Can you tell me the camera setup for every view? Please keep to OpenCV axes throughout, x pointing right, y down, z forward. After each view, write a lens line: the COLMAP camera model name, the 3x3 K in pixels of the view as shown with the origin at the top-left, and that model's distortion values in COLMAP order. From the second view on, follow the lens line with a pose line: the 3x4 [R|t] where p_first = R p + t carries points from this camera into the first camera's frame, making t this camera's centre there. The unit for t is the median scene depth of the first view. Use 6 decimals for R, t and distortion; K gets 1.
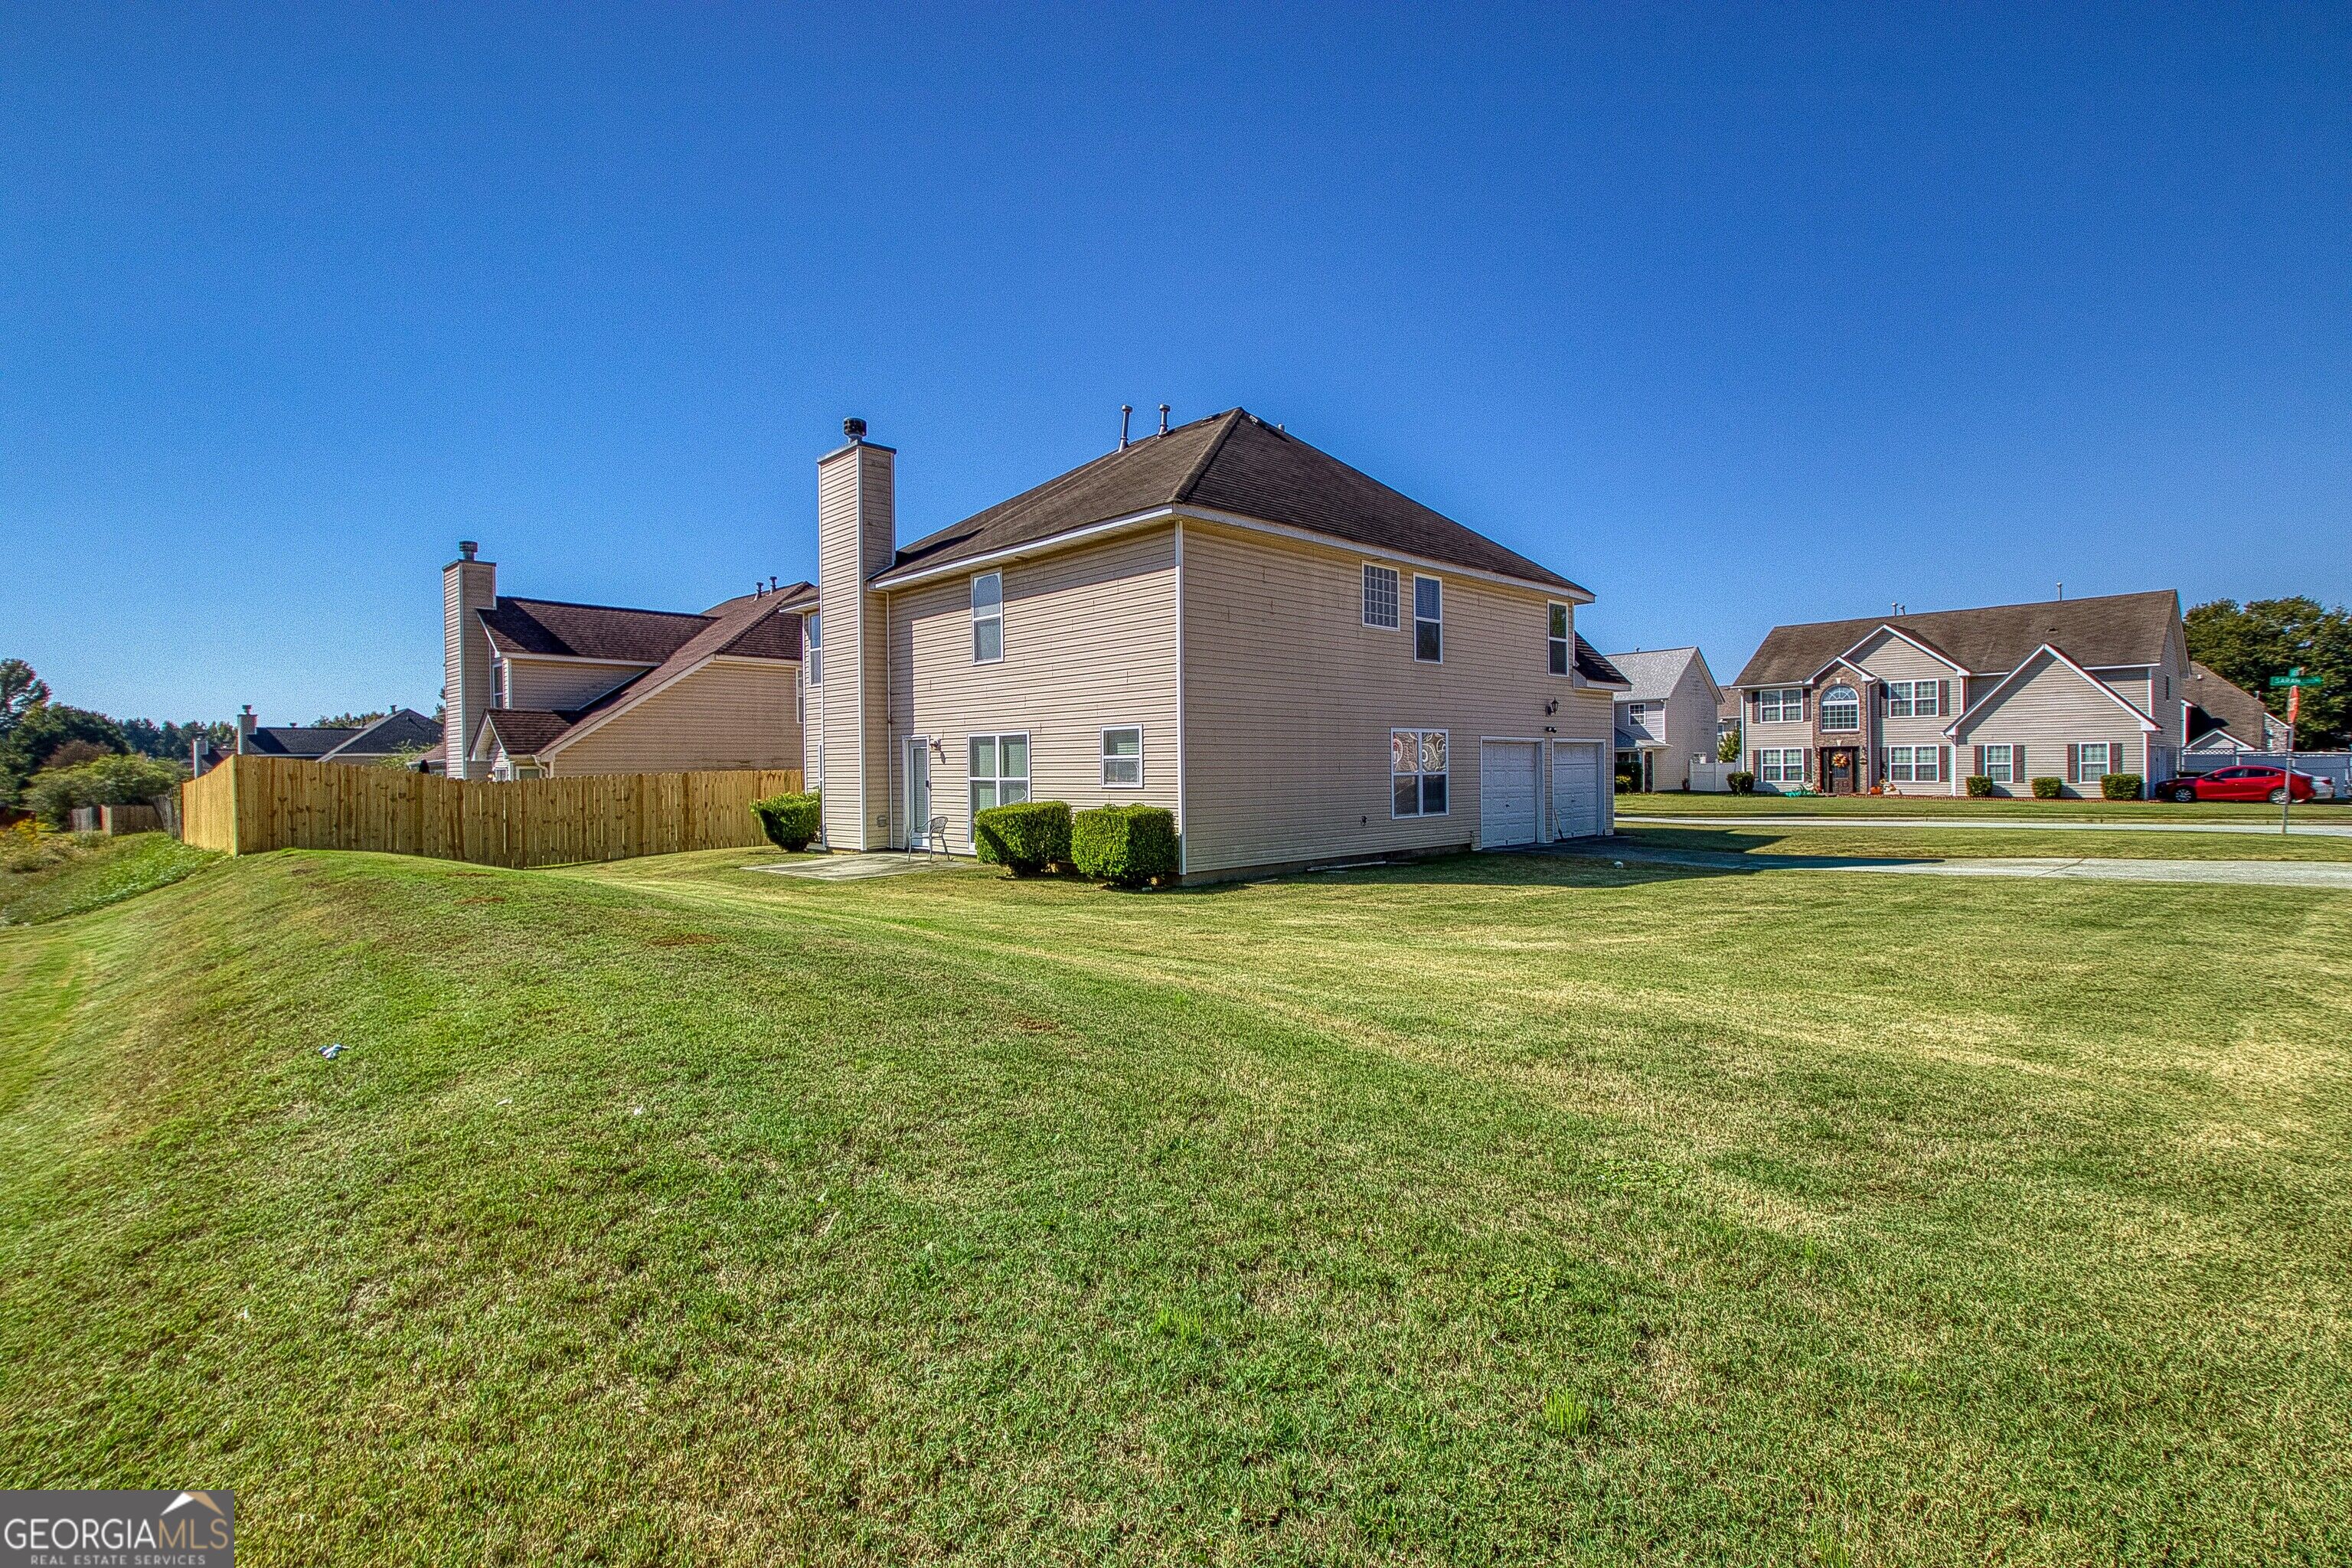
lens RADIAL K [[1107.6, 0, 1165.2], [0, 1107.6, 794.1], [0, 0, 1]] dist [0.011828, -0.010595]
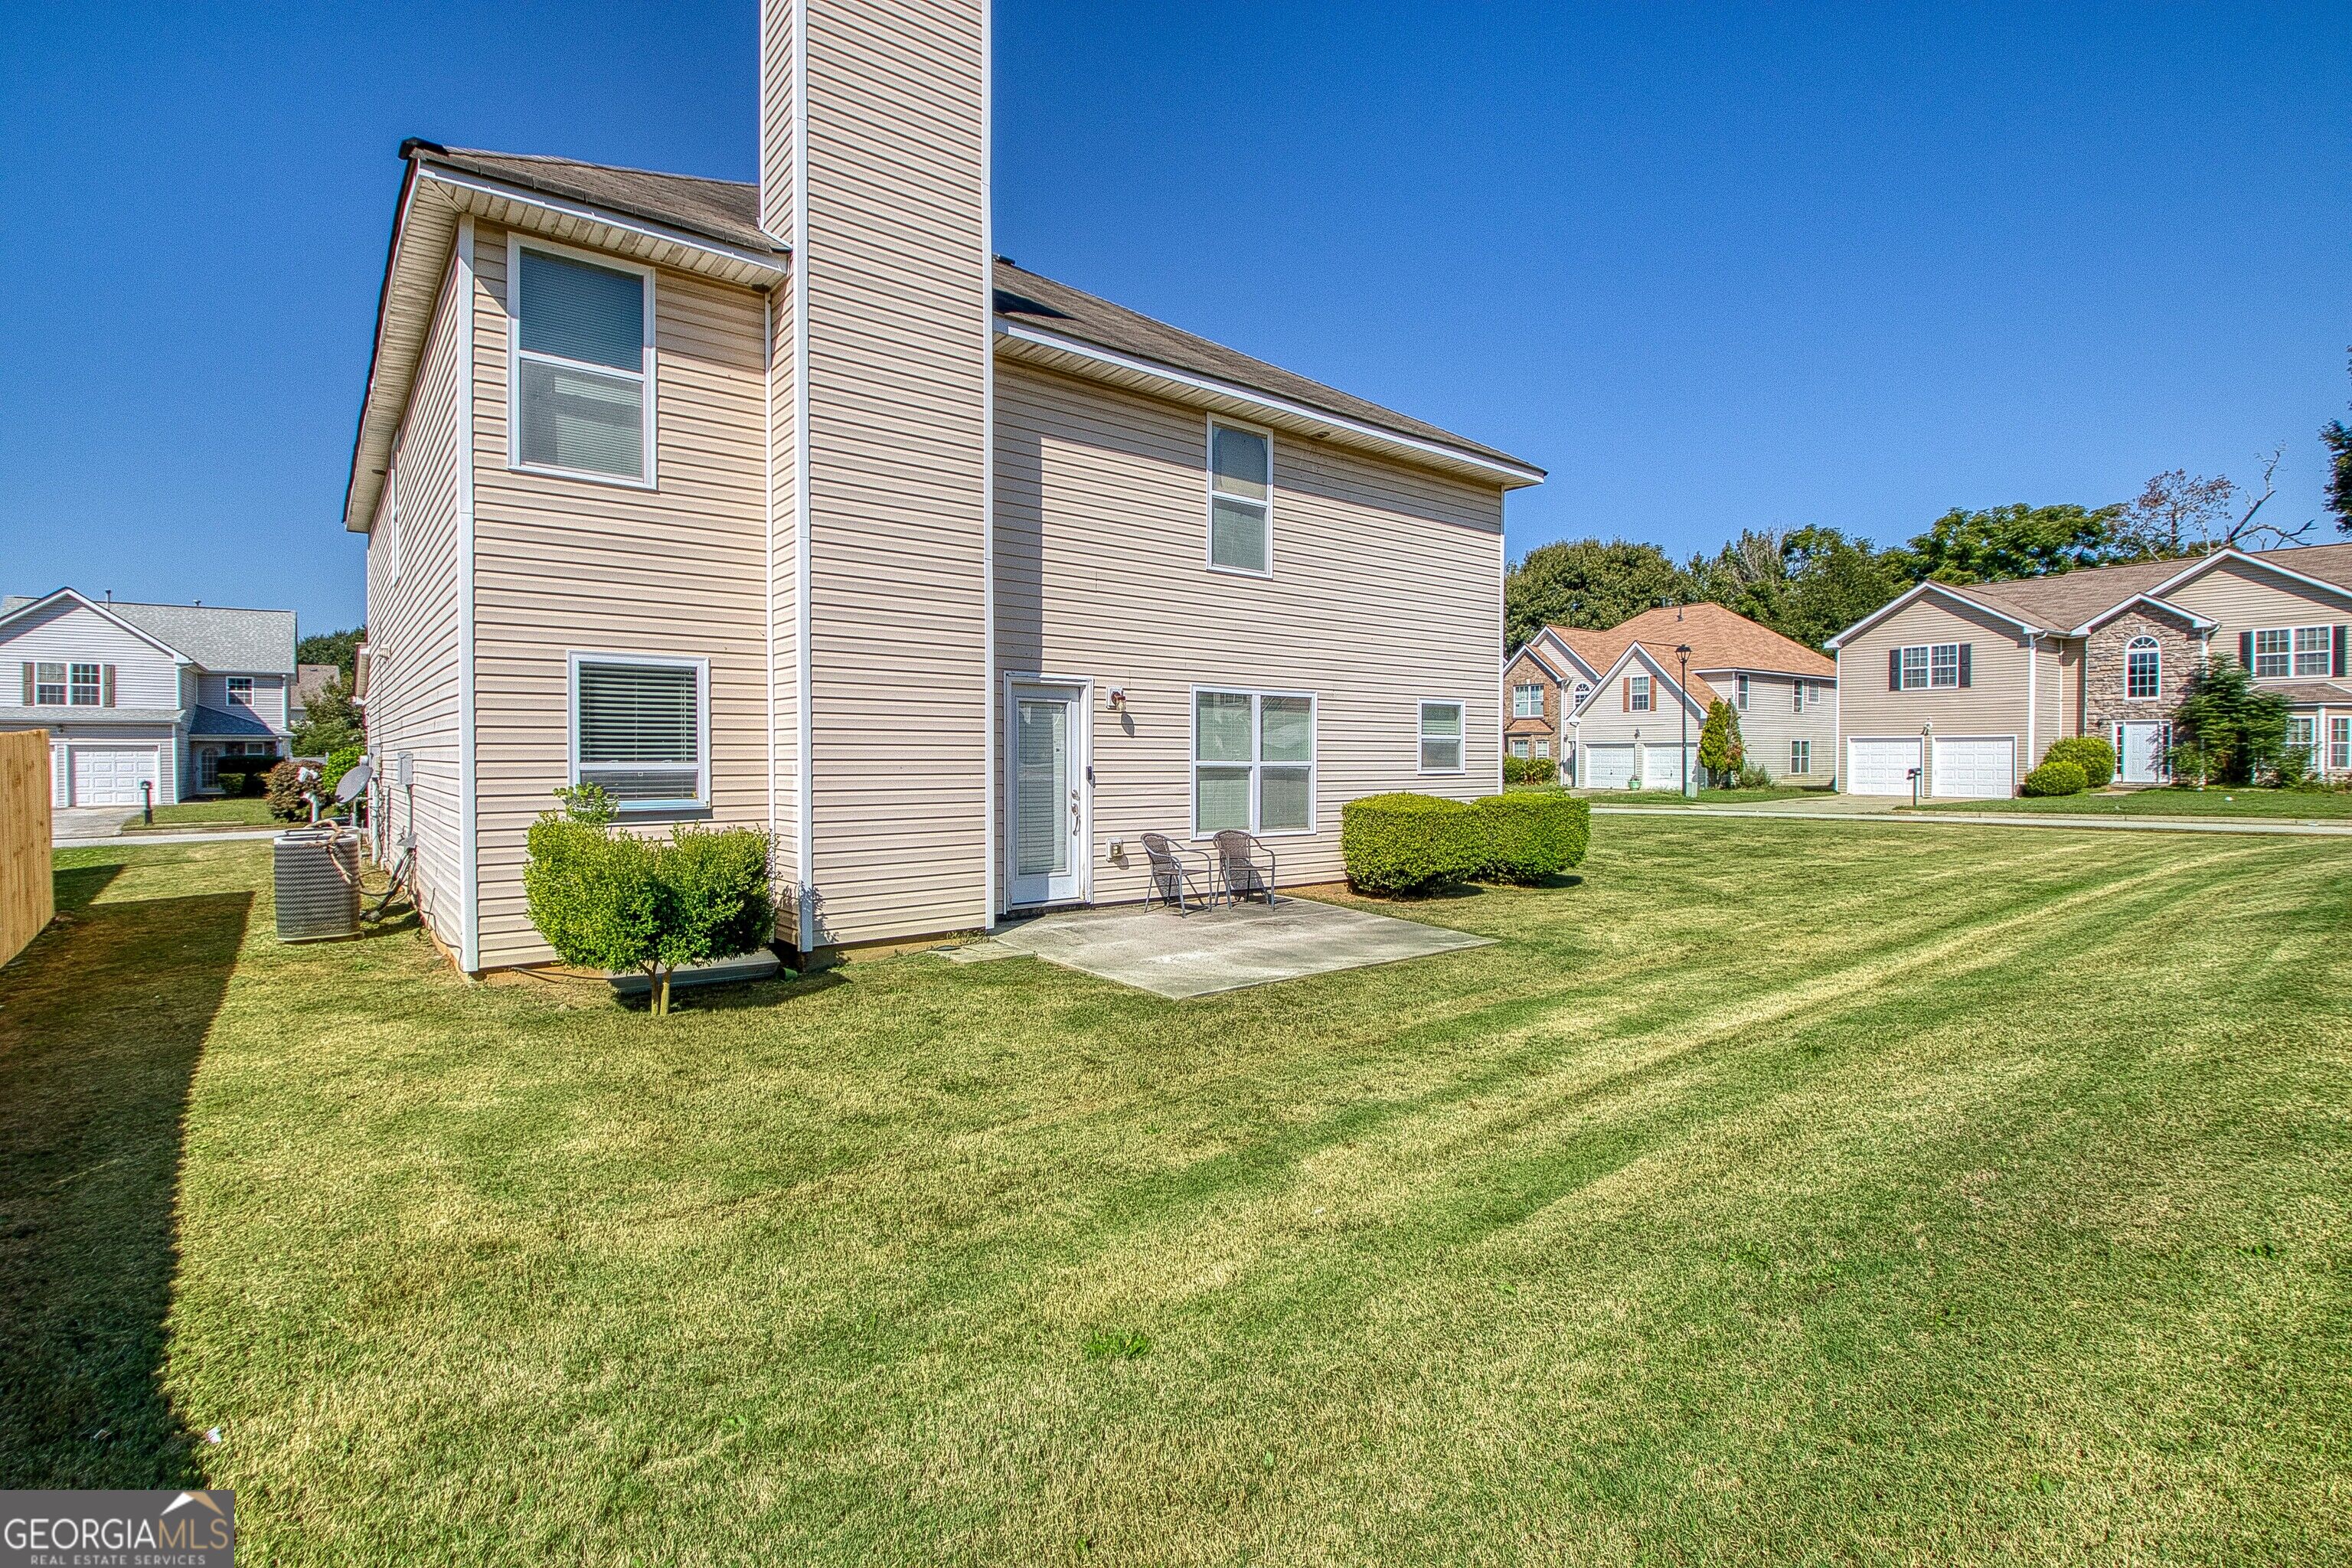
lens RADIAL K [[1107.6, 0, 1164.4], [0, 1107.6, 766.7], [0, 0, 1]] dist [0.011828, -0.010595]
pose [[0.087863, 0.006704, 0.996110, -0.756977], [0.021565, 0.999730, -0.008631, -0.007644], [-0.995899, 0.022240, 0.087695, 0.975298]]
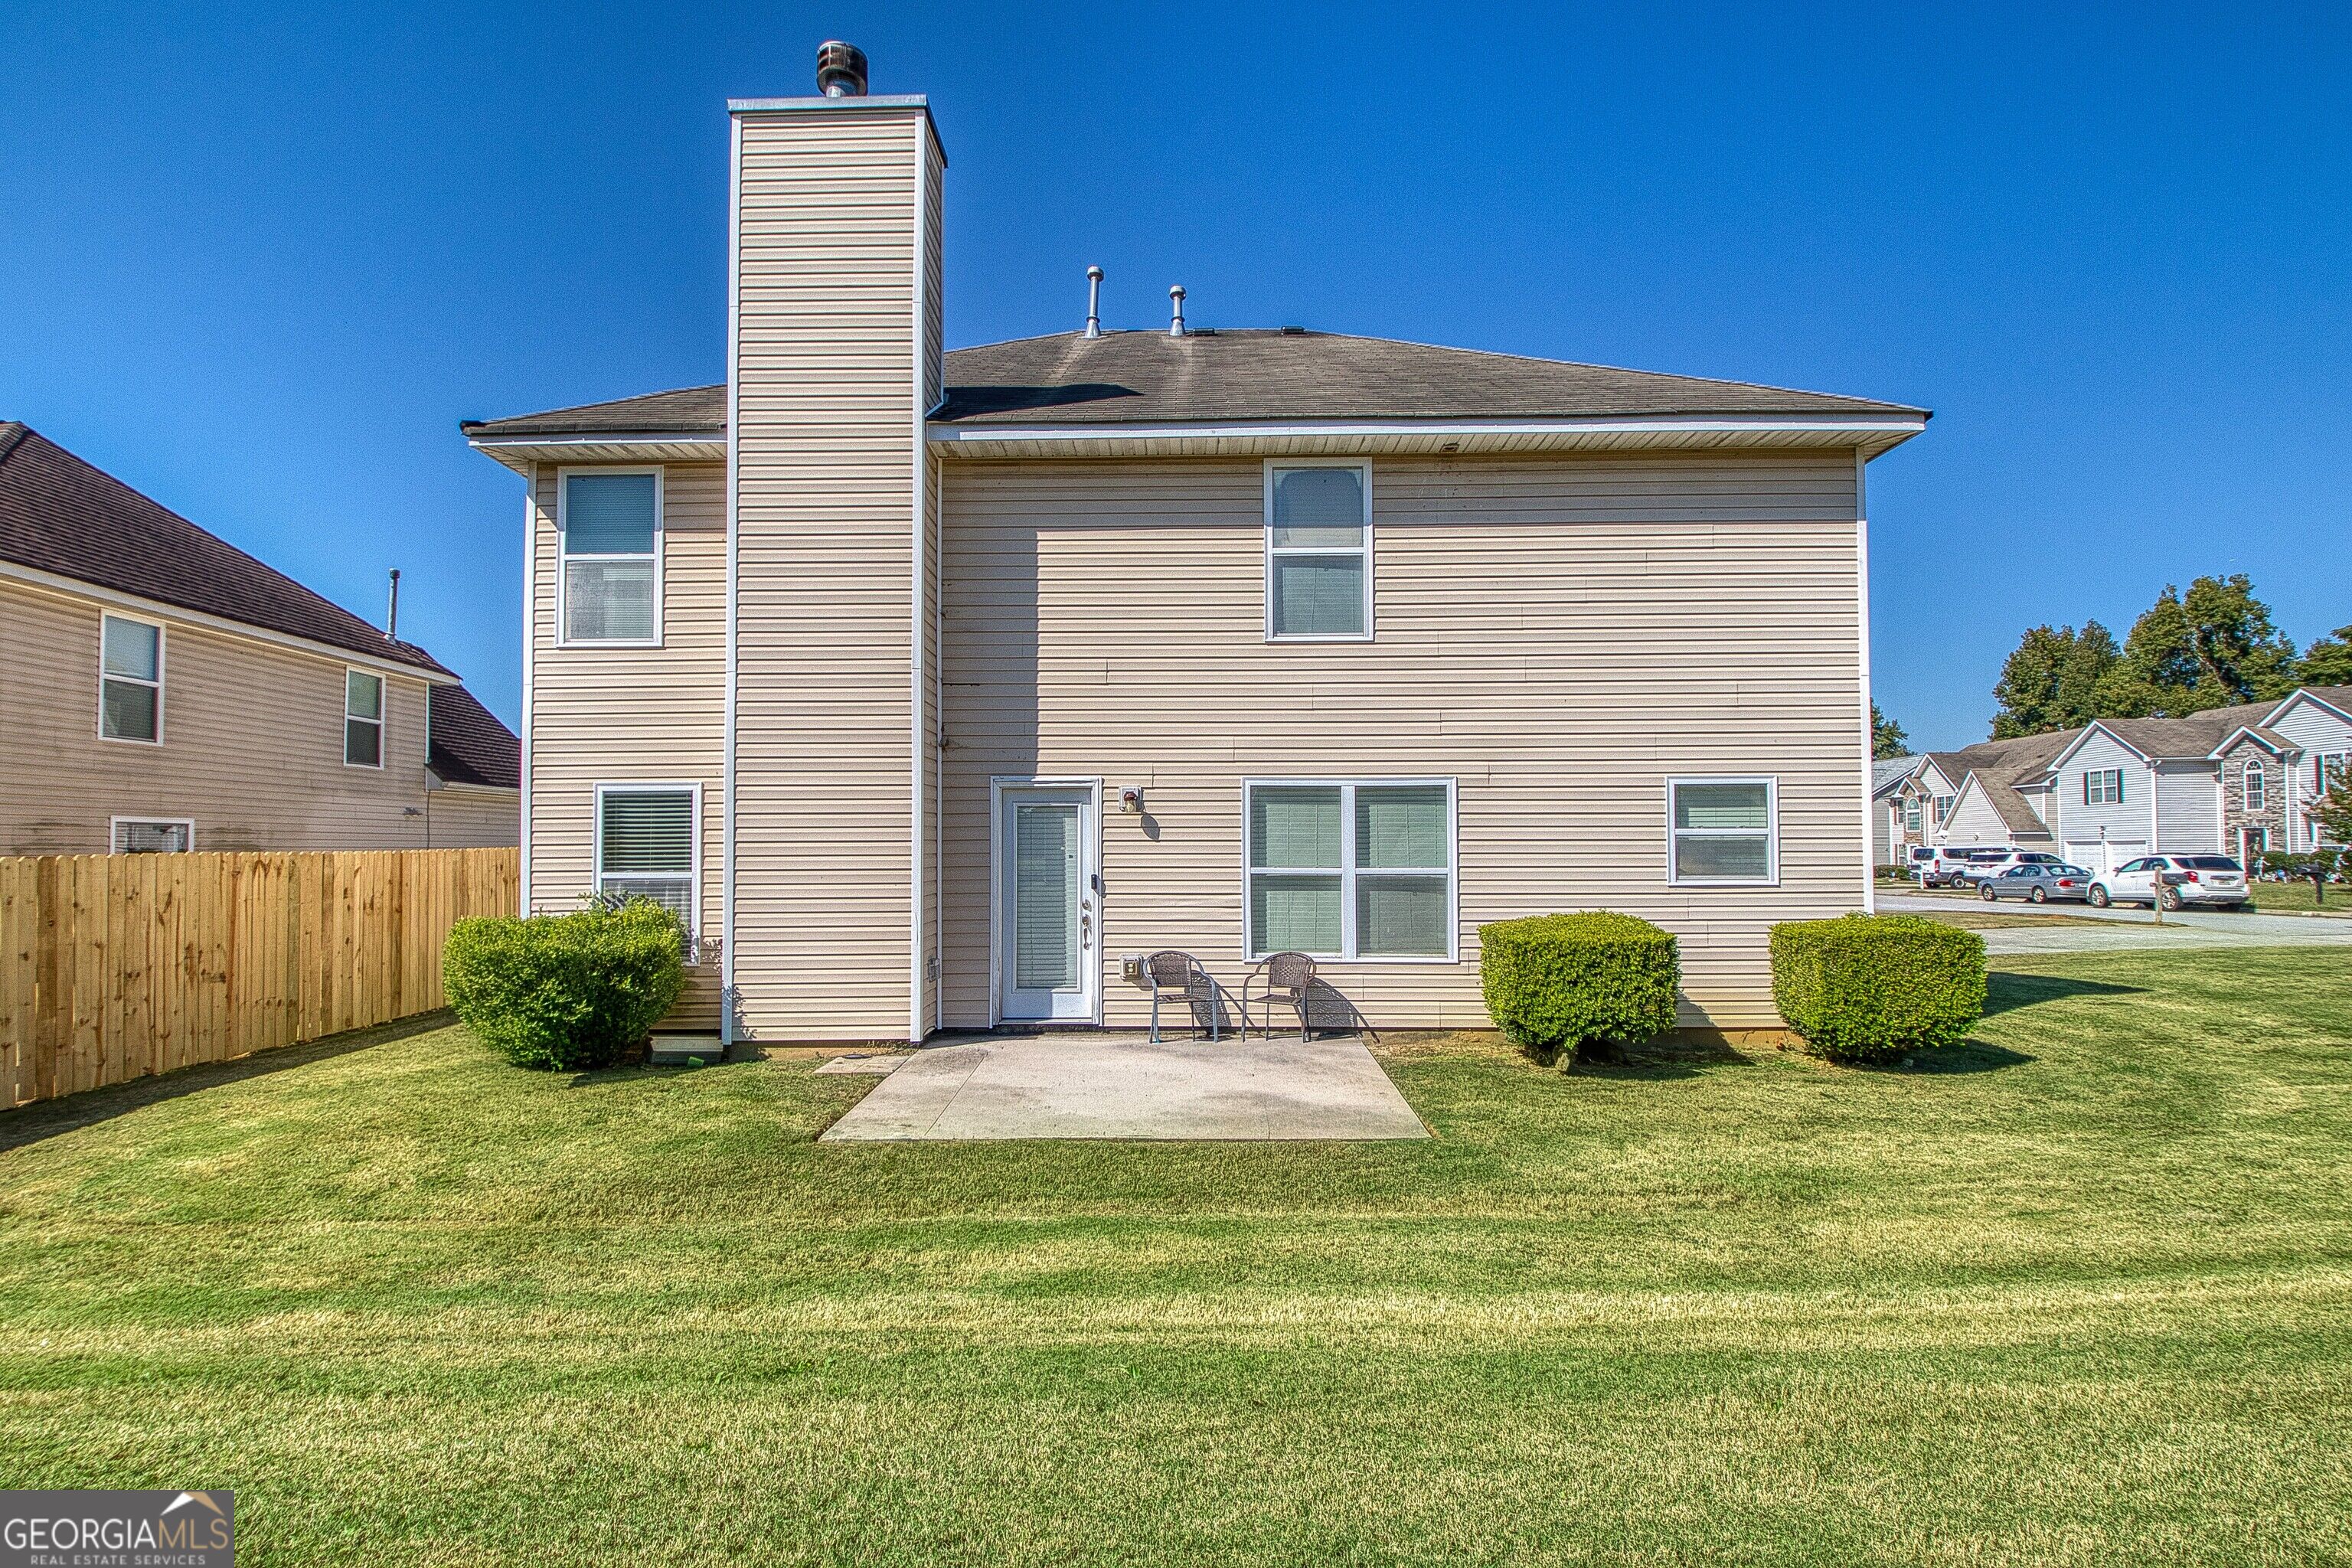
lens RADIAL K [[1107.6, 0, 1119.0], [0, 1107.6, 818.0], [0, 0, 1]] dist [0.011828, -0.010595]
pose [[0.704659, 0.036438, 0.708609, -0.568109], [0.011952, 0.997929, -0.063201, -0.007152], [-0.709445, 0.053004, 0.702765, 0.705285]]
